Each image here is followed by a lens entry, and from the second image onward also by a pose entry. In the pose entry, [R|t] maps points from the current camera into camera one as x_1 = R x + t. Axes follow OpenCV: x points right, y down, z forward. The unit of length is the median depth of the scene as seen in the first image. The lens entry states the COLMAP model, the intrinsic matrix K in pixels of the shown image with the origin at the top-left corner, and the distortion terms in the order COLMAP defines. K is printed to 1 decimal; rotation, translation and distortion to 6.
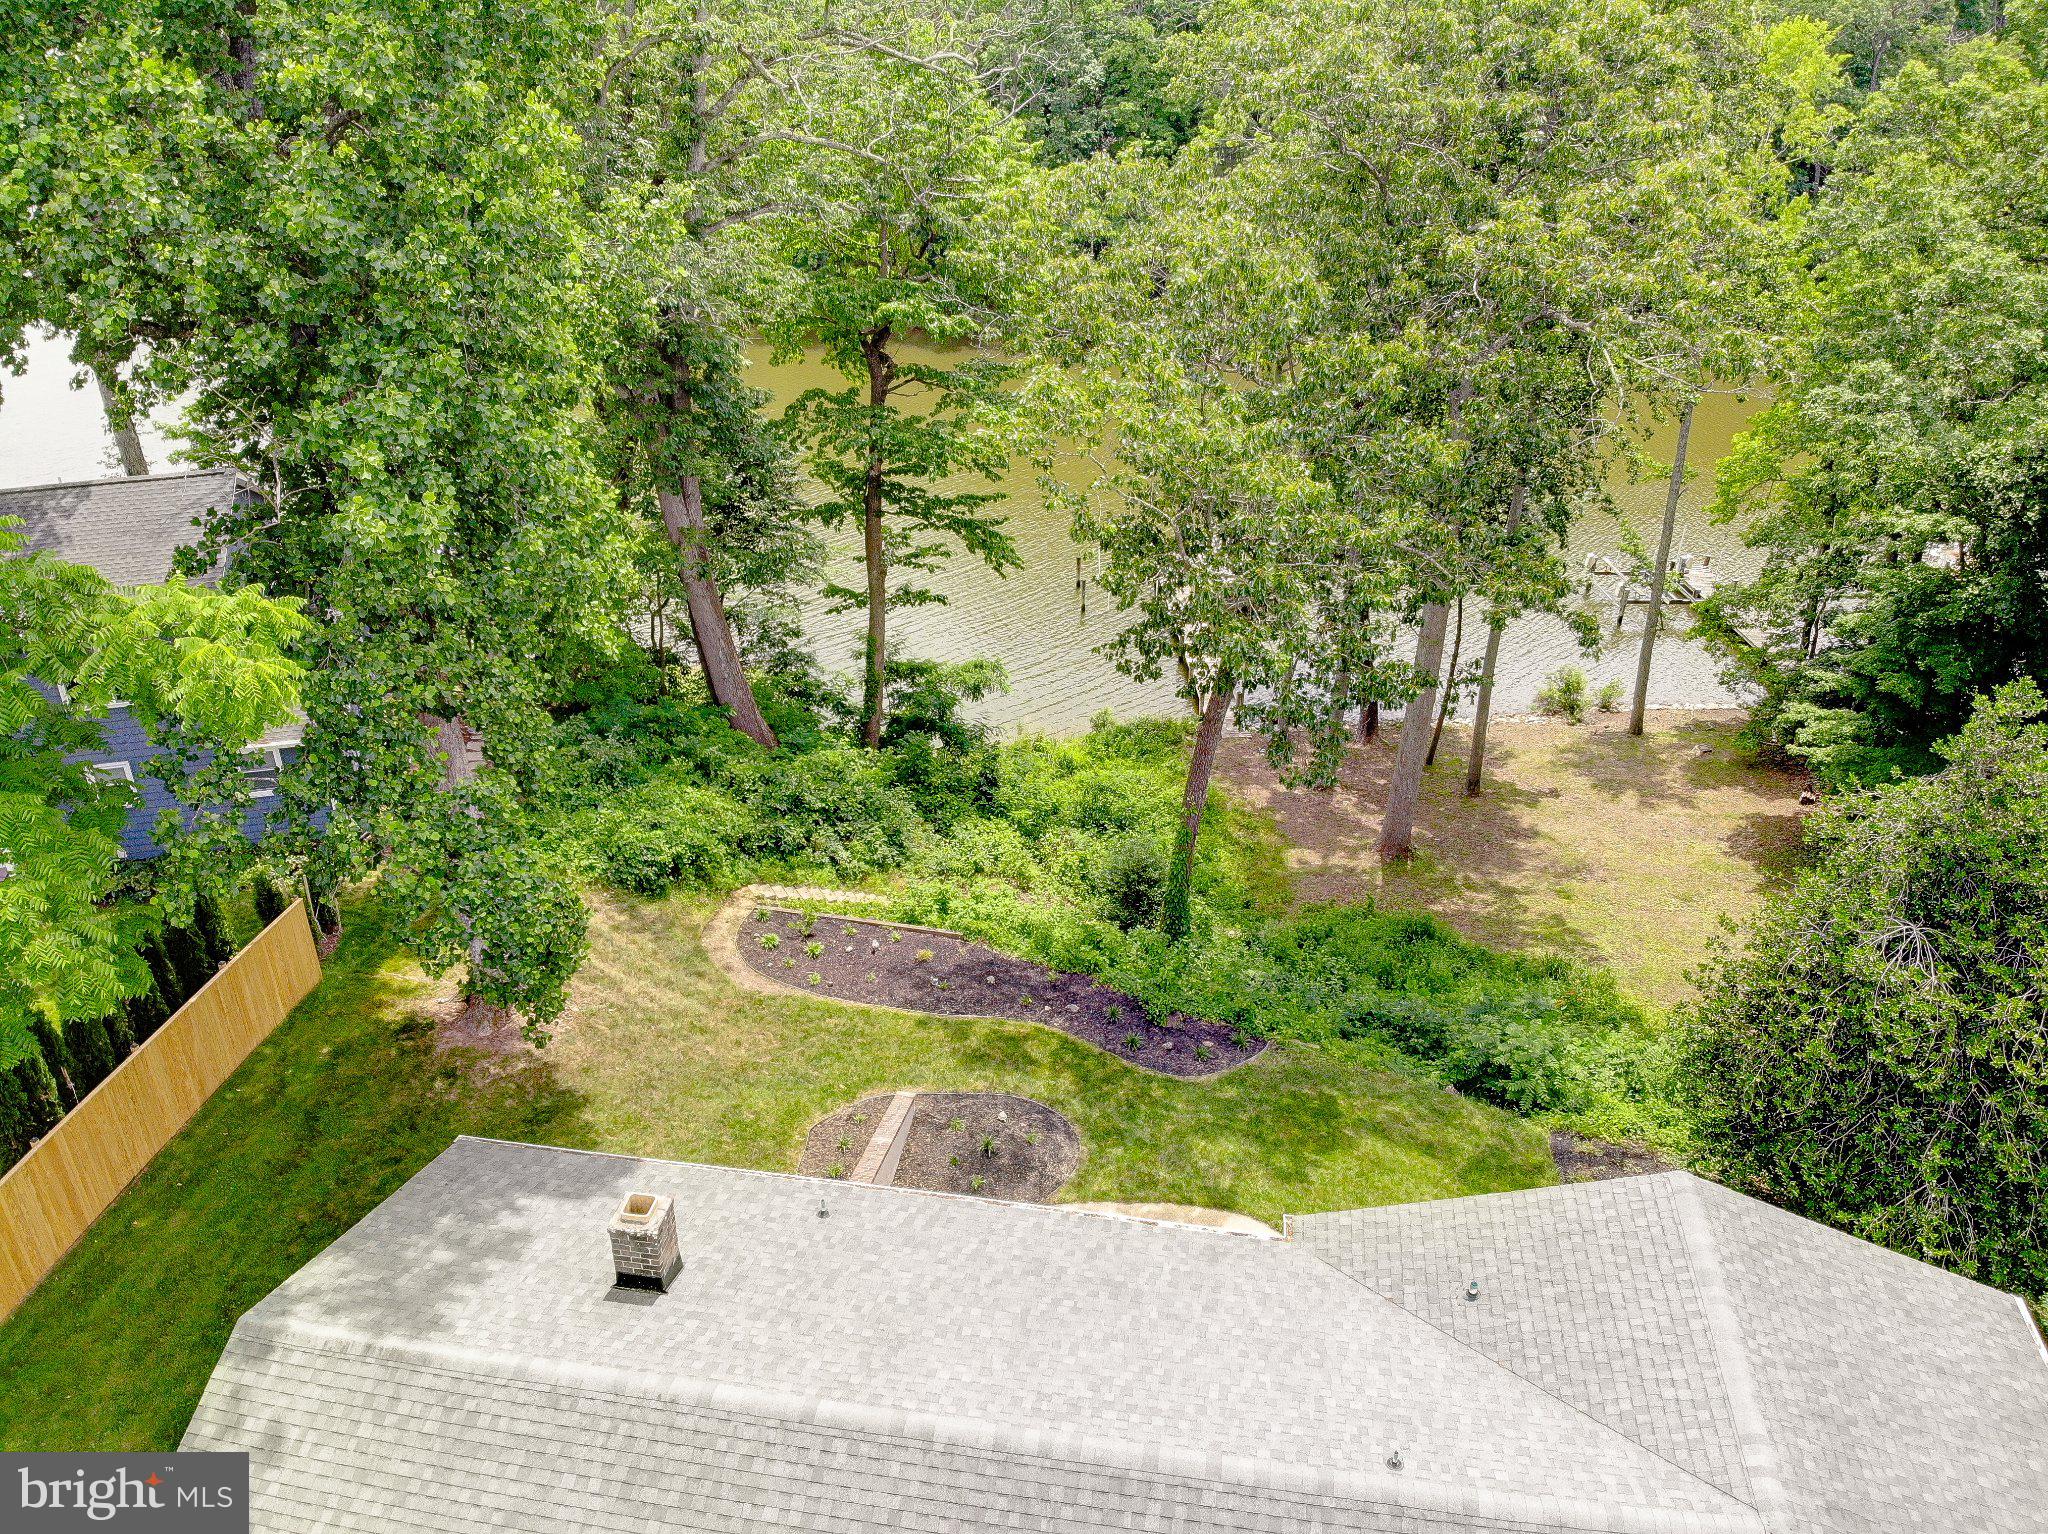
lens RADIAL K [[1485.0, 0, 1020.7], [0, 1485.0, 777.4], [0, 0, 1]] dist [0.121368, -0.287749]
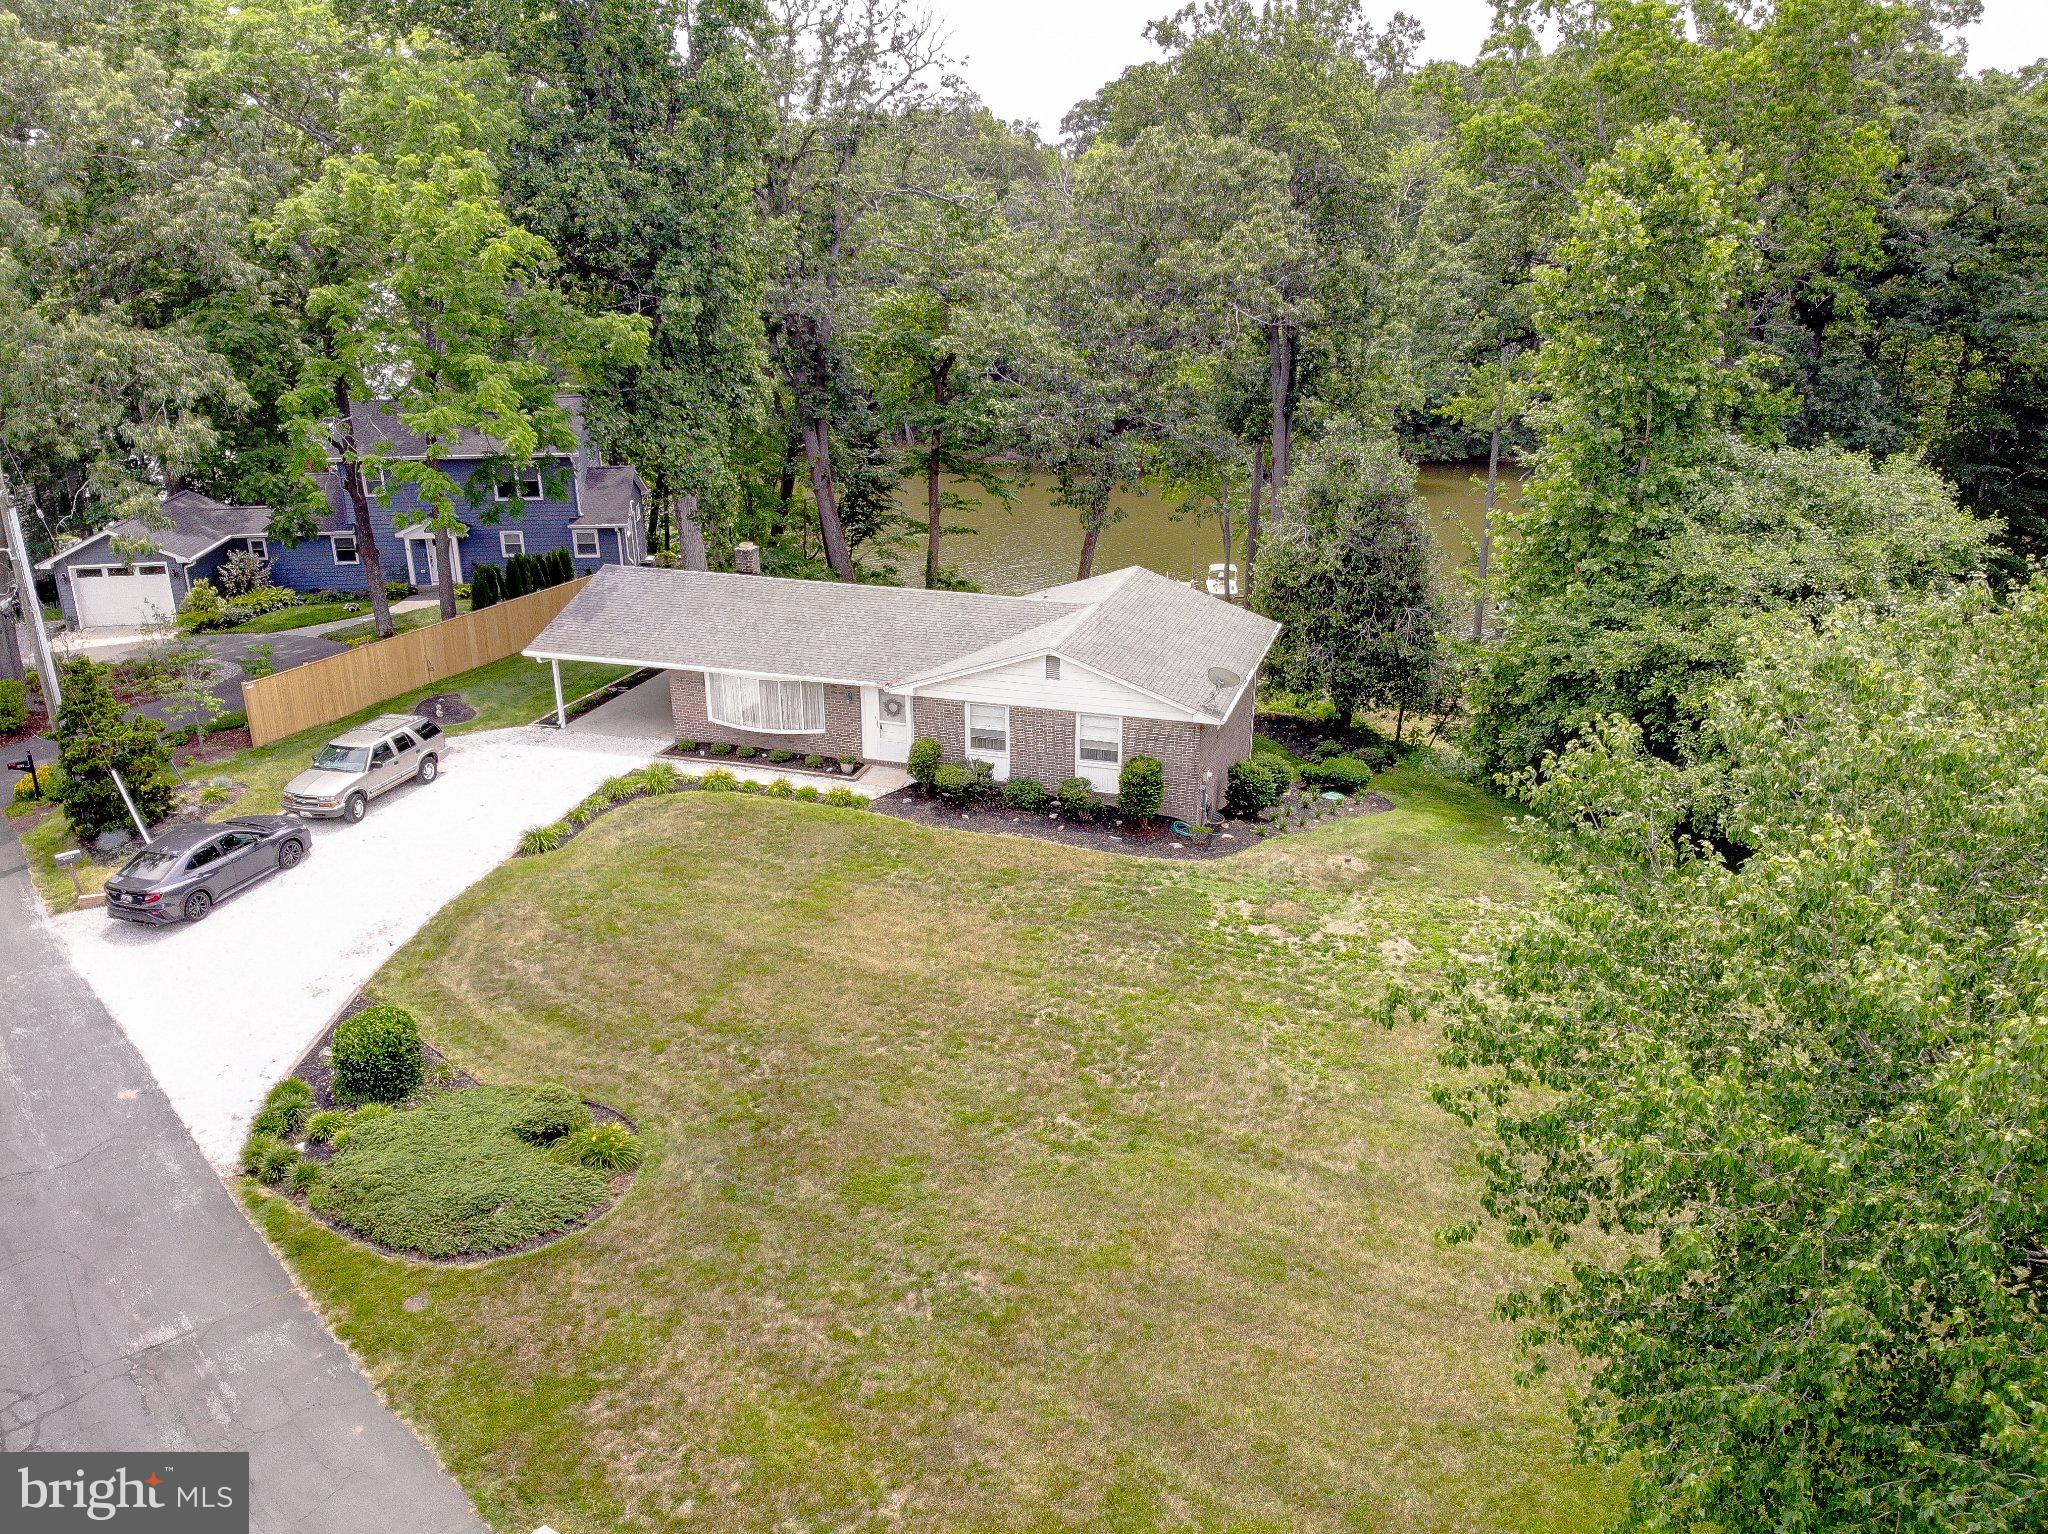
lens RADIAL K [[1485.0, 0, 1020.7], [0, 1485.0, 777.4], [0, 0, 1]] dist [0.121368, -0.287749]
pose [[0.990874, 0.042216, -0.128007, 0.272050], [-0.059636, 0.988985, -0.135471, 0.458009], [0.120878, 0.141869, 0.982477, -0.694694]]
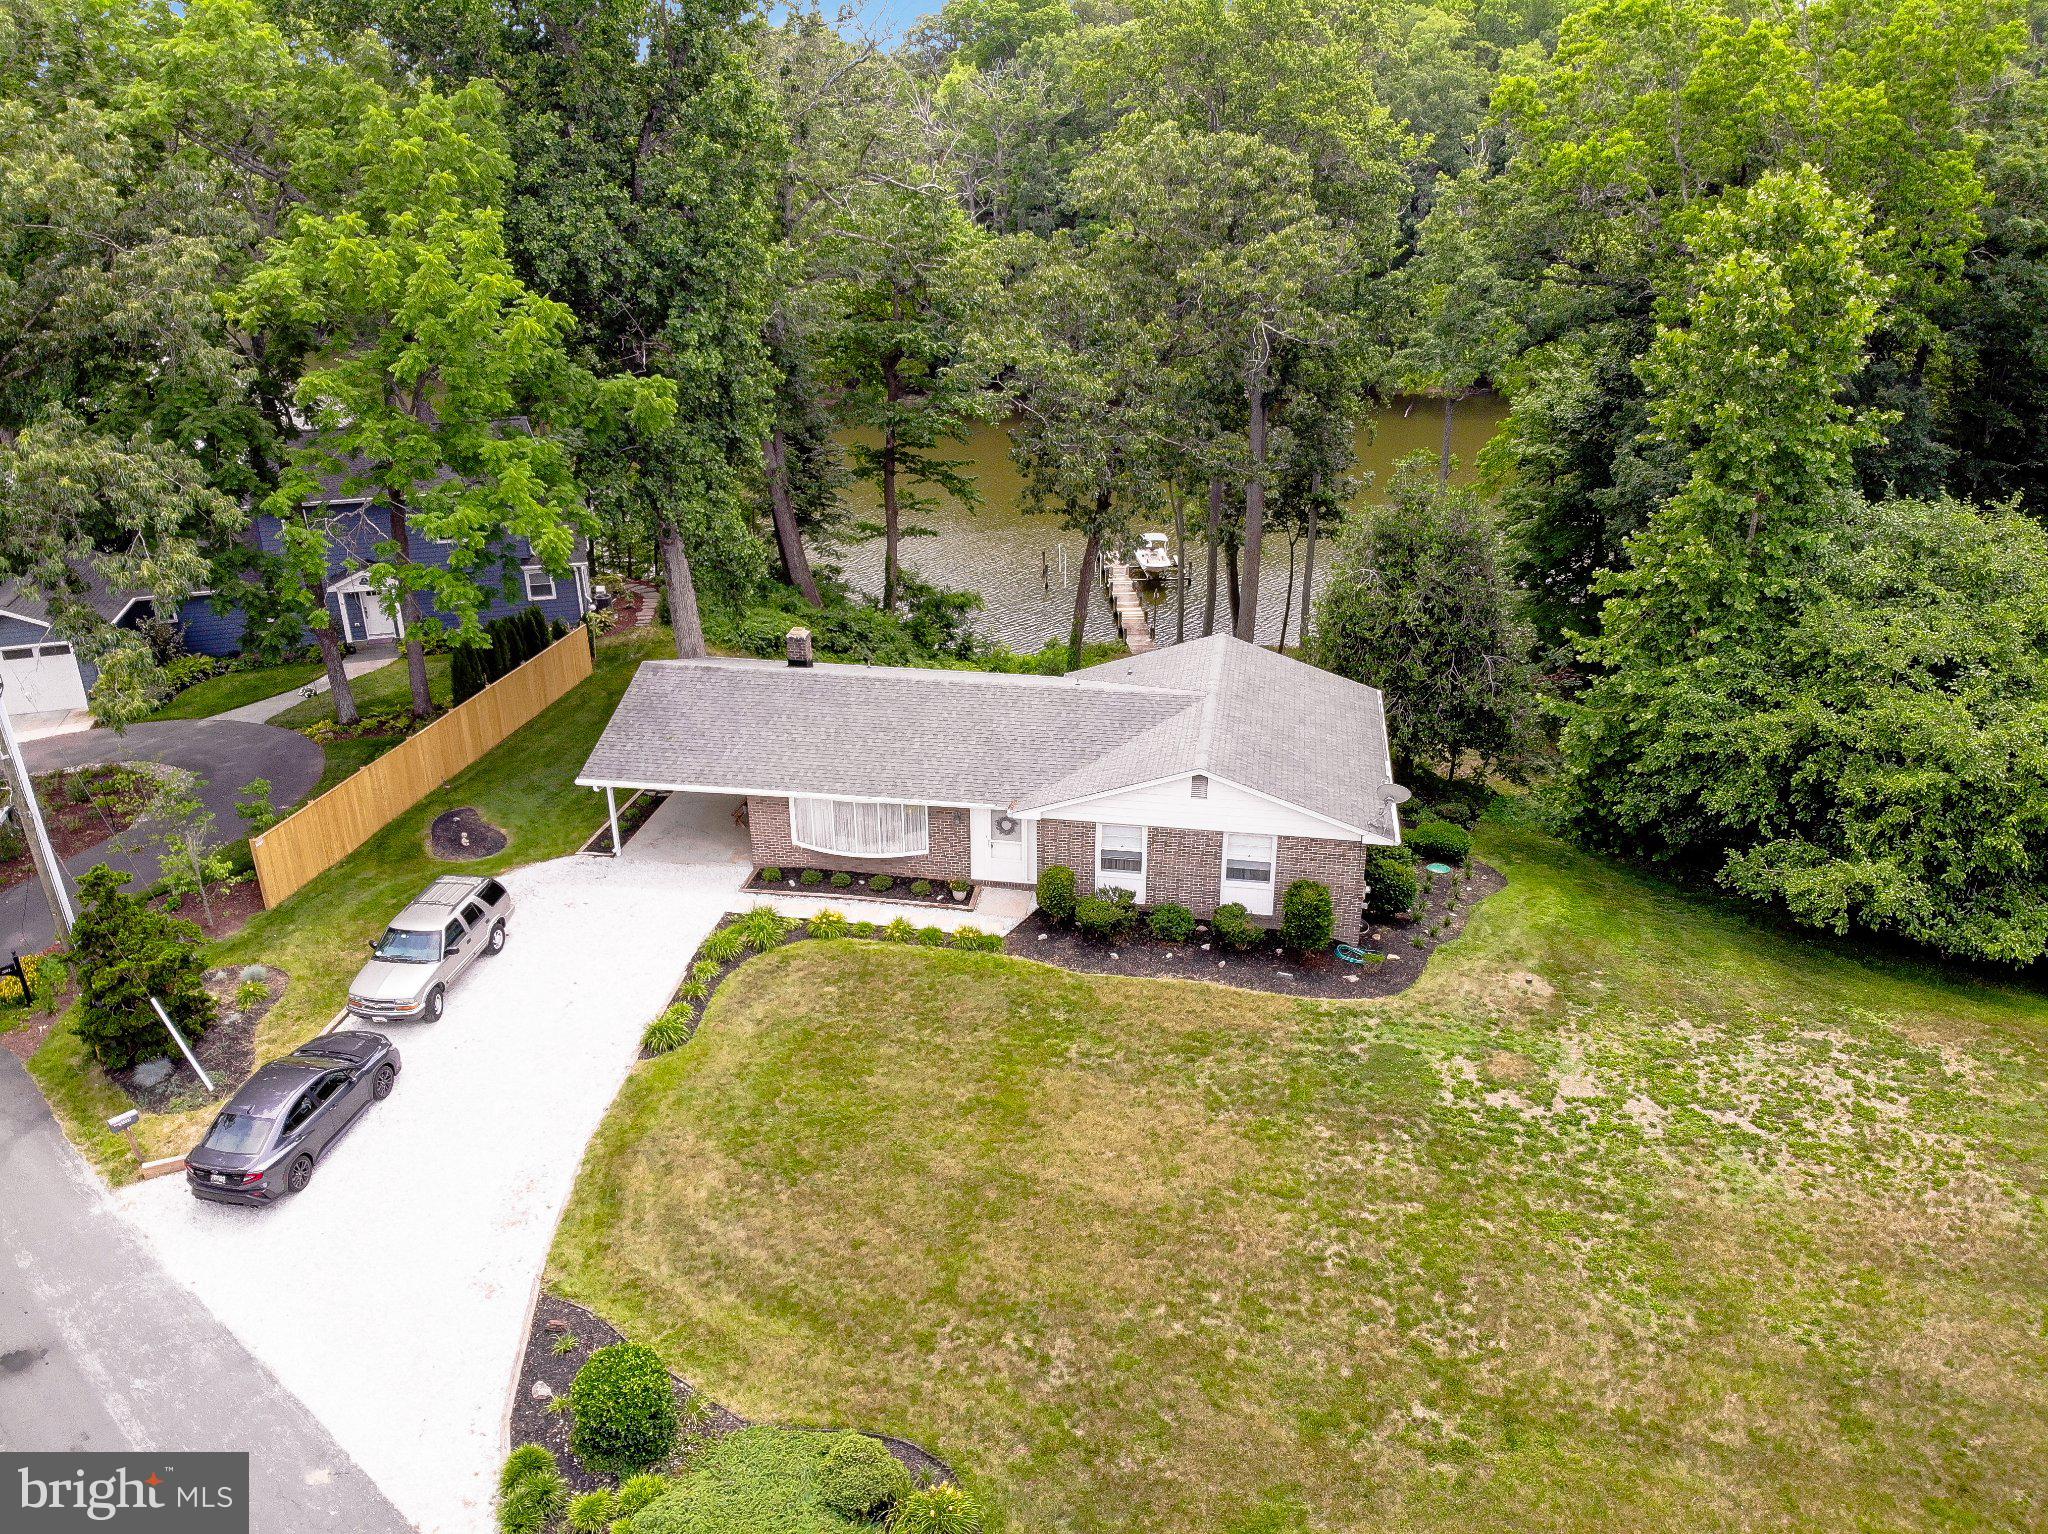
lens RADIAL K [[1485.0, 0, 1020.7], [0, 1485.0, 777.4], [0, 0, 1]] dist [0.121368, -0.287749]
pose [[0.999892, -0.007630, -0.012544, 0.066851], [0.006650, 0.997052, -0.076445, 0.313755], [0.013090, 0.076353, 0.996995, -0.637657]]
